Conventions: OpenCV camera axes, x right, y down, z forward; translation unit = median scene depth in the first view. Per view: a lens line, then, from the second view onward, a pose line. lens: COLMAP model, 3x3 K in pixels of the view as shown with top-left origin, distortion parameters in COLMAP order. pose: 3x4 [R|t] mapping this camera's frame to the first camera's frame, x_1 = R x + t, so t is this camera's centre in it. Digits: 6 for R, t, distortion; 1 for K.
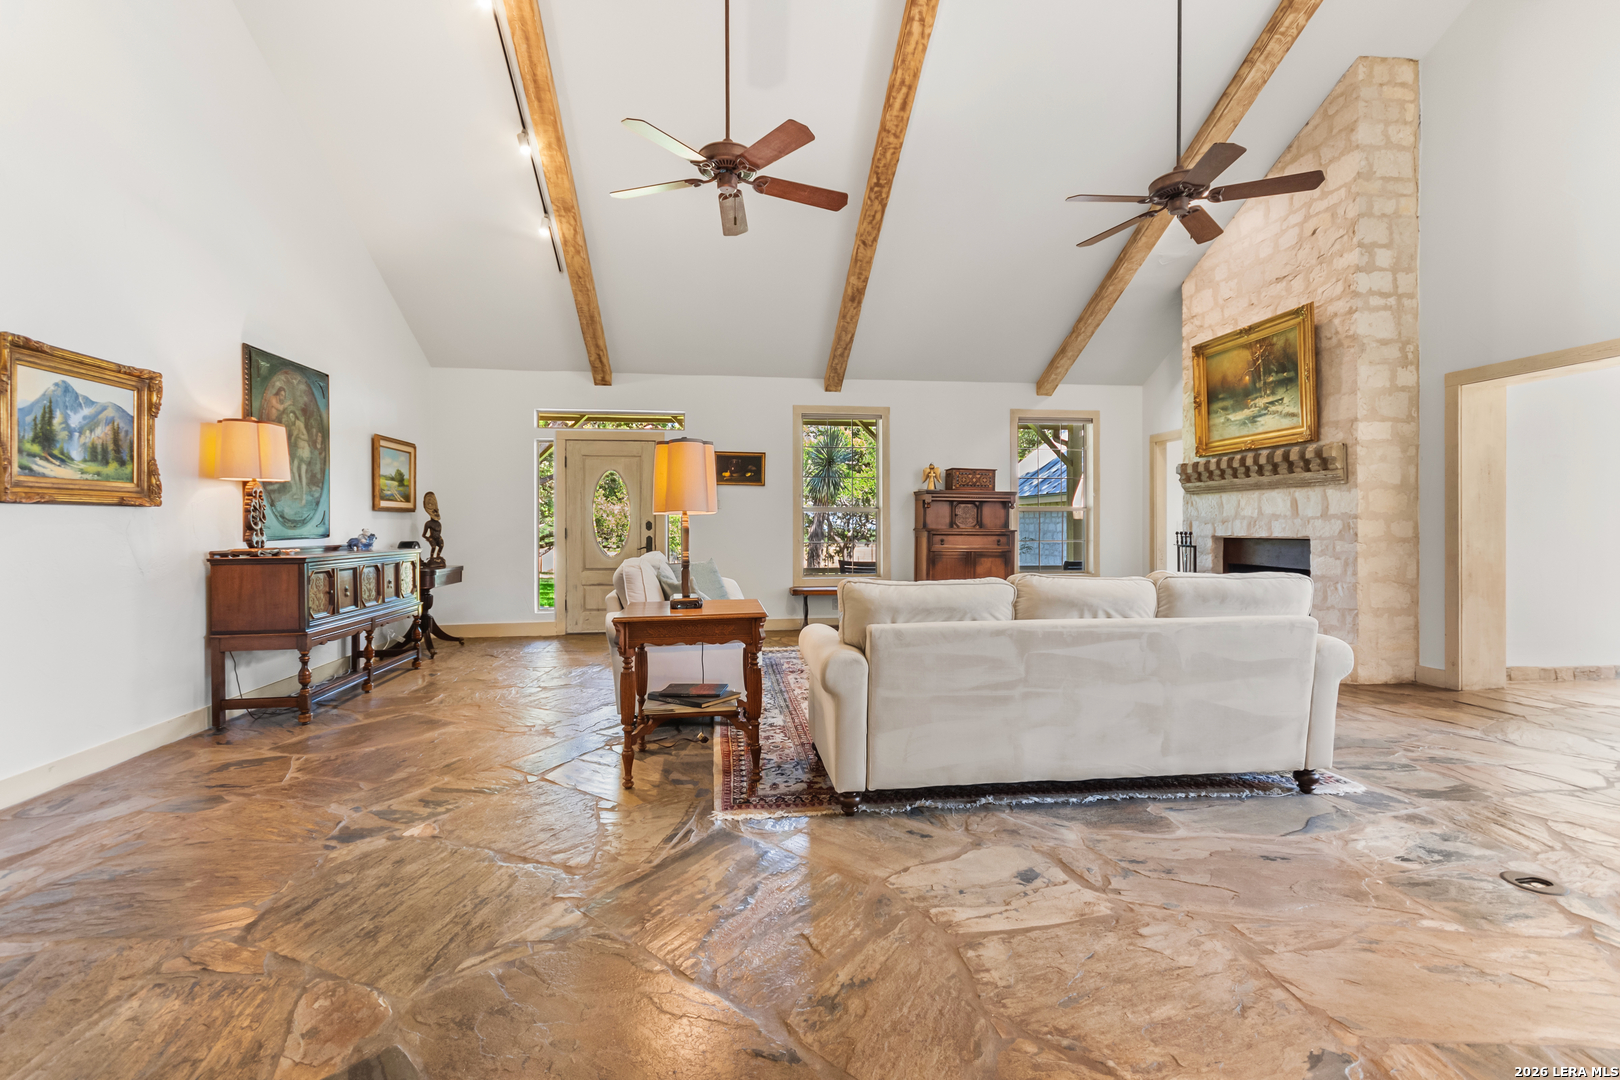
lens RADIAL K [[722.3, 0, 802.0], [0, 722.3, 529.4], [0, 0, 1]] dist [0.011845, -0.002867]
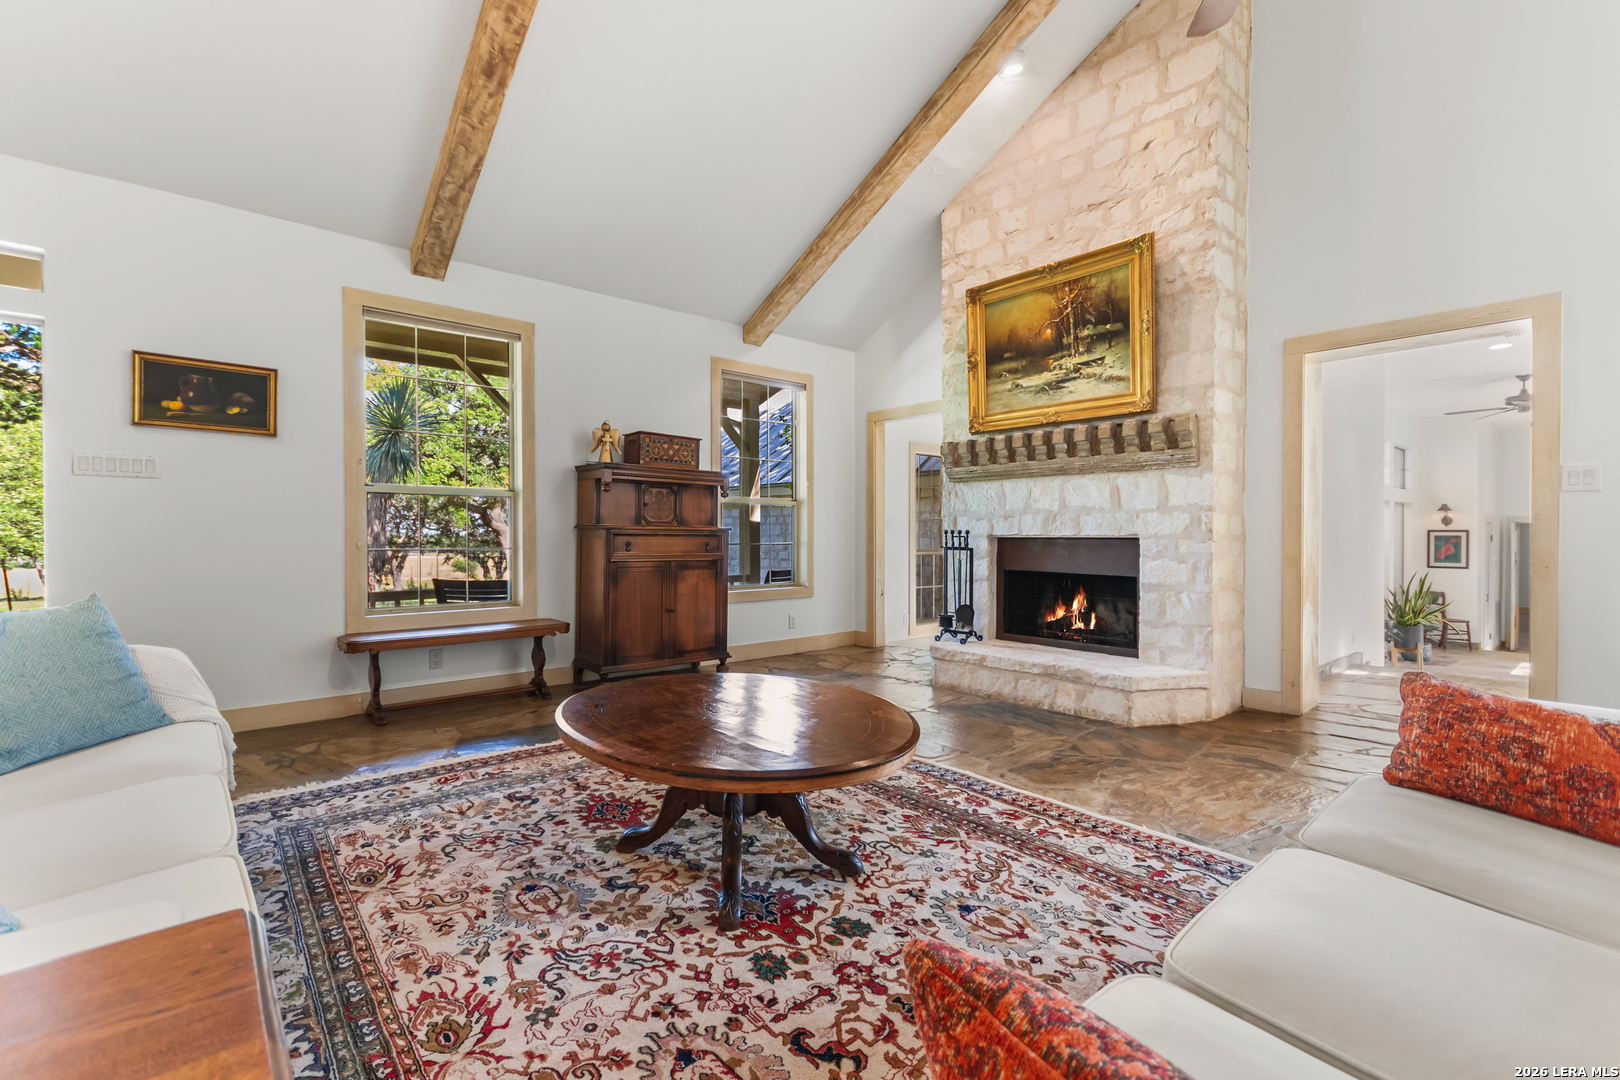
lens RADIAL K [[722.3, 0, 806.7], [0, 722.3, 538.9], [0, 0, 1]] dist [0.011845, -0.002867]
pose [[0.832456, -0.001875, 0.554089, -0.036910], [-0.000107, 0.999994, 0.003545, 0.012379], [-0.554092, -0.003010, 0.832450, 0.586674]]
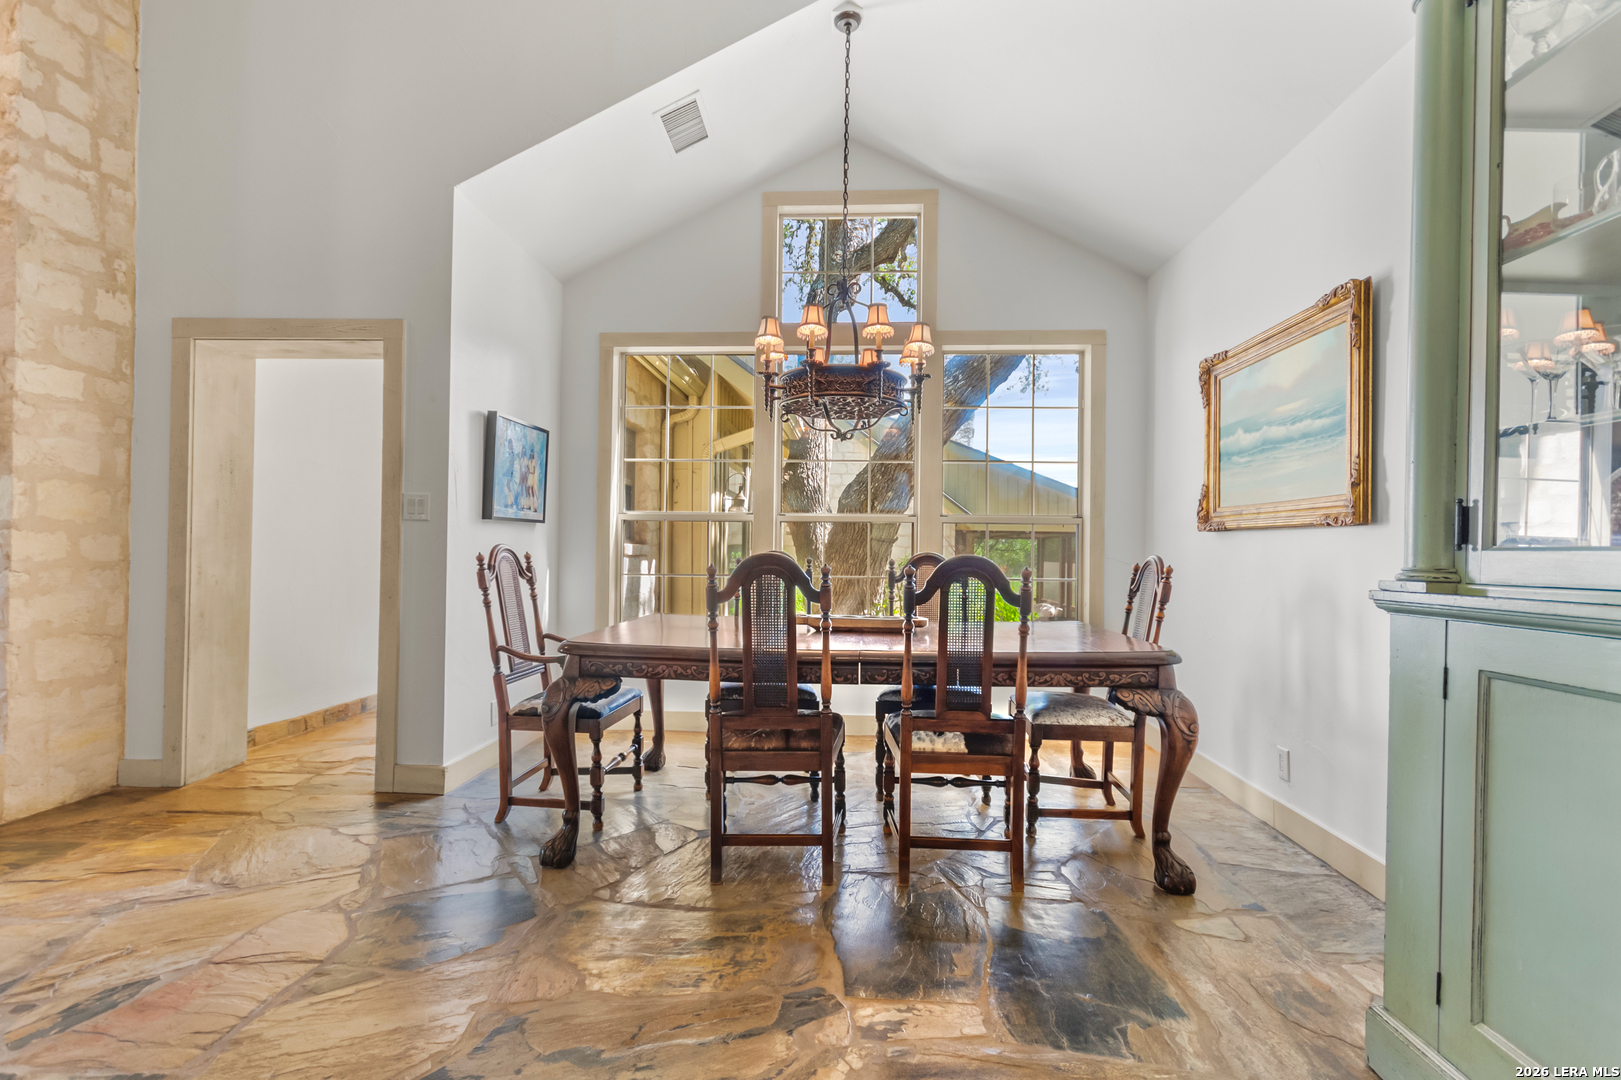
lens RADIAL K [[722.8, 0, 804.9], [0, 722.8, 538.3], [0, 0, 1]] dist [0.011845, -0.002867]
pose [[0.182233, 0.018997, 0.983072, 0.319158], [-0.008191, 0.999808, -0.017802, -0.002521], [-0.983221, -0.004809, 0.182354, 0.289760]]
